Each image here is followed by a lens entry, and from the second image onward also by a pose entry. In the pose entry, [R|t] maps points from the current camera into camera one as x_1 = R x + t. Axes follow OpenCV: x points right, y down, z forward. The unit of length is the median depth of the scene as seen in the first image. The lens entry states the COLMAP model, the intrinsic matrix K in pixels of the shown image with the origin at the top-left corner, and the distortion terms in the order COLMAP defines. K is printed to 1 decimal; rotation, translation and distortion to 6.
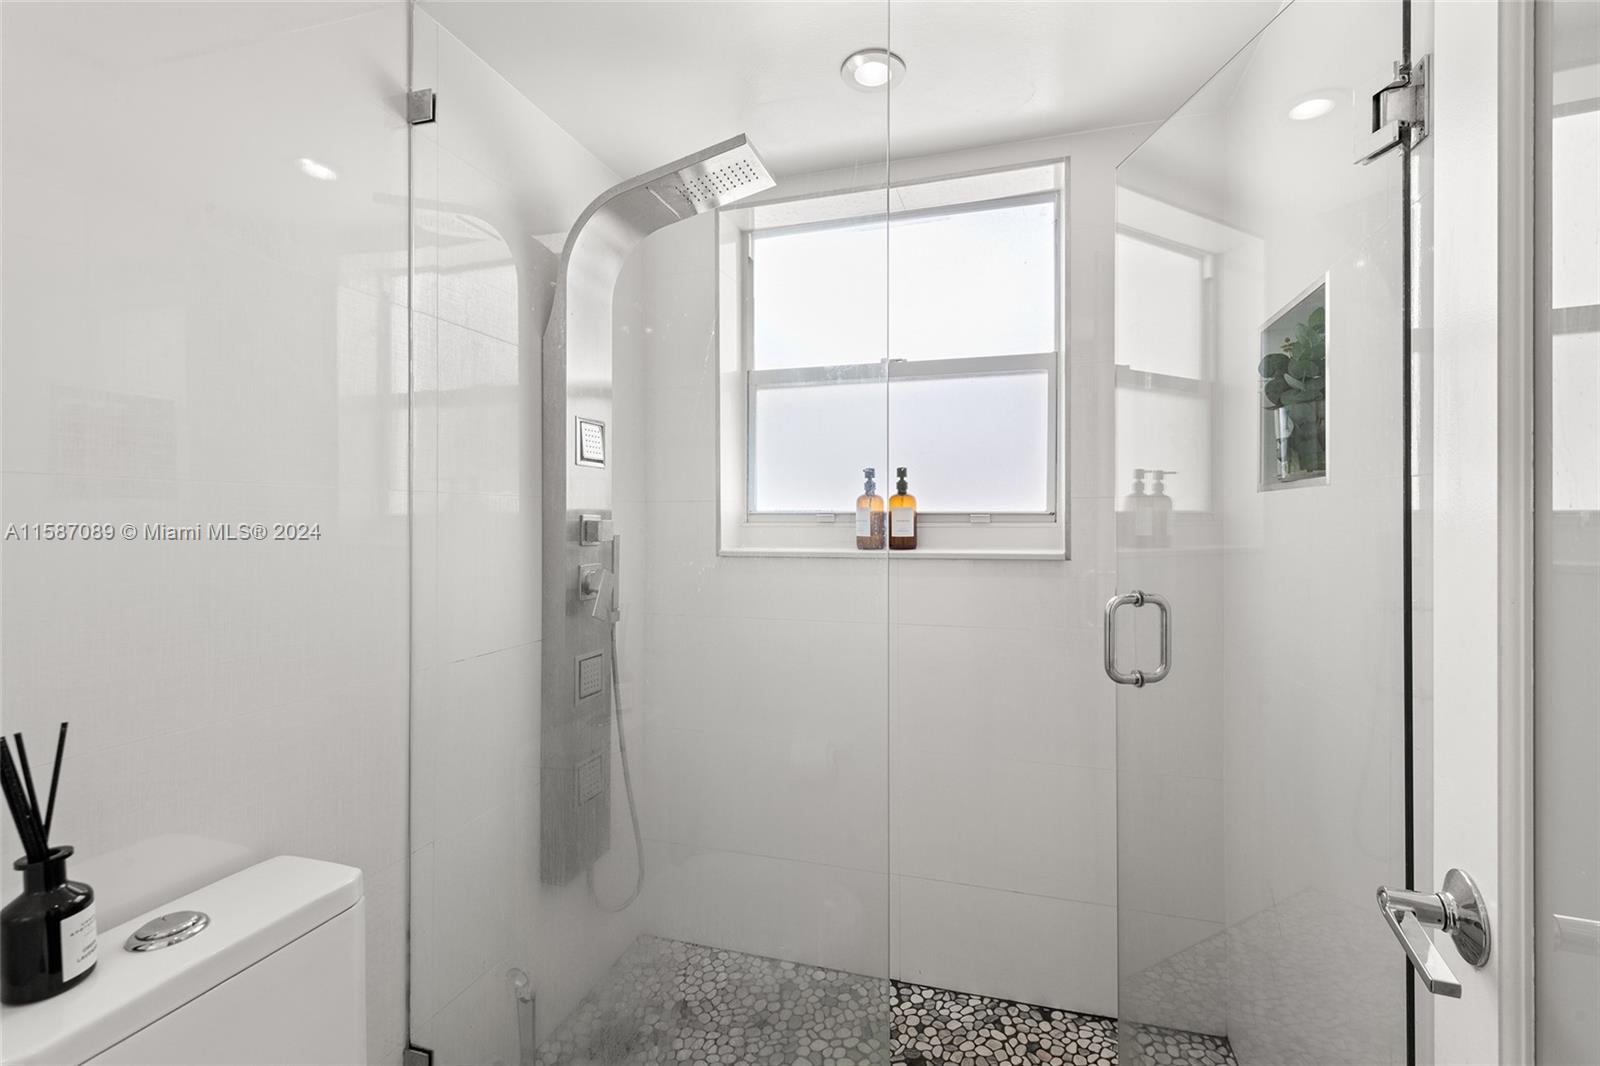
lens RADIAL K [[711.3, 0, 814.2], [0, 711.3, 517.0], [0, 0, 1]] dist [0.010813, 0.000067]
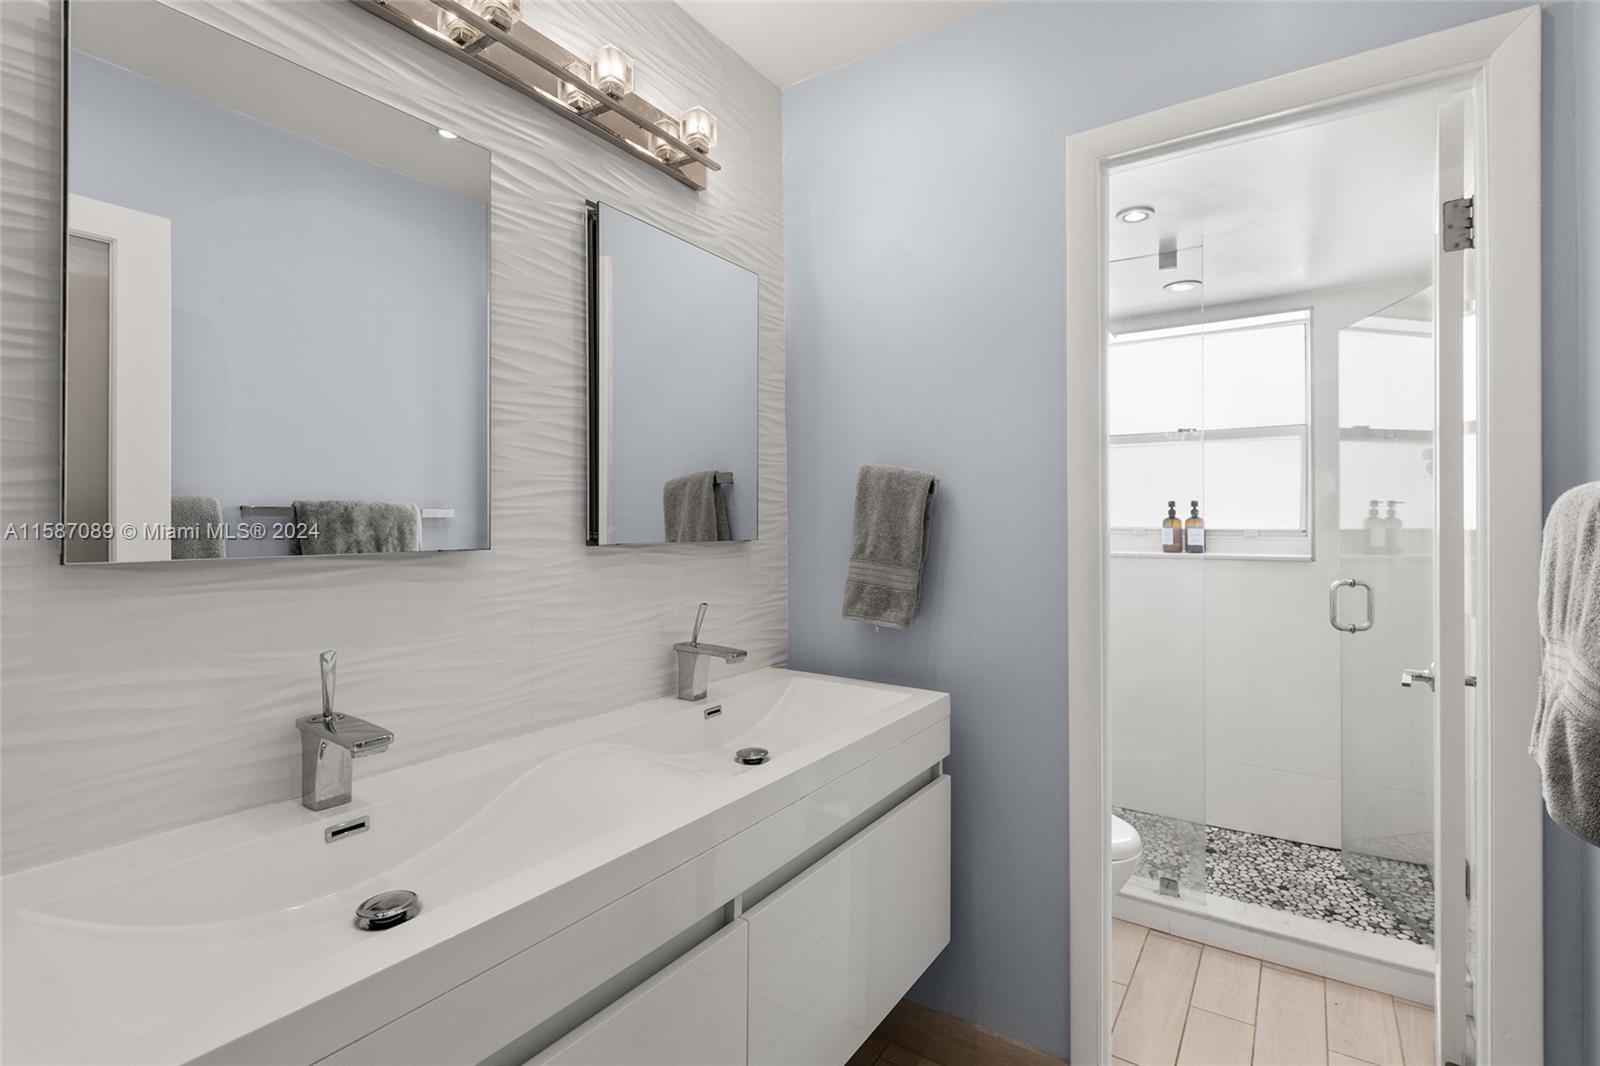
lens RADIAL K [[757.8, 0, 825.7], [0, 757.8, 510.5], [0, 0, 1]] dist [0.011657, -0.004414]
pose [[0.959737, 0.000299, -0.280899, -0.189271], [-0.003688, 0.999927, -0.011536, -0.025892], [0.280875, 0.012107, 0.959668, -0.846090]]
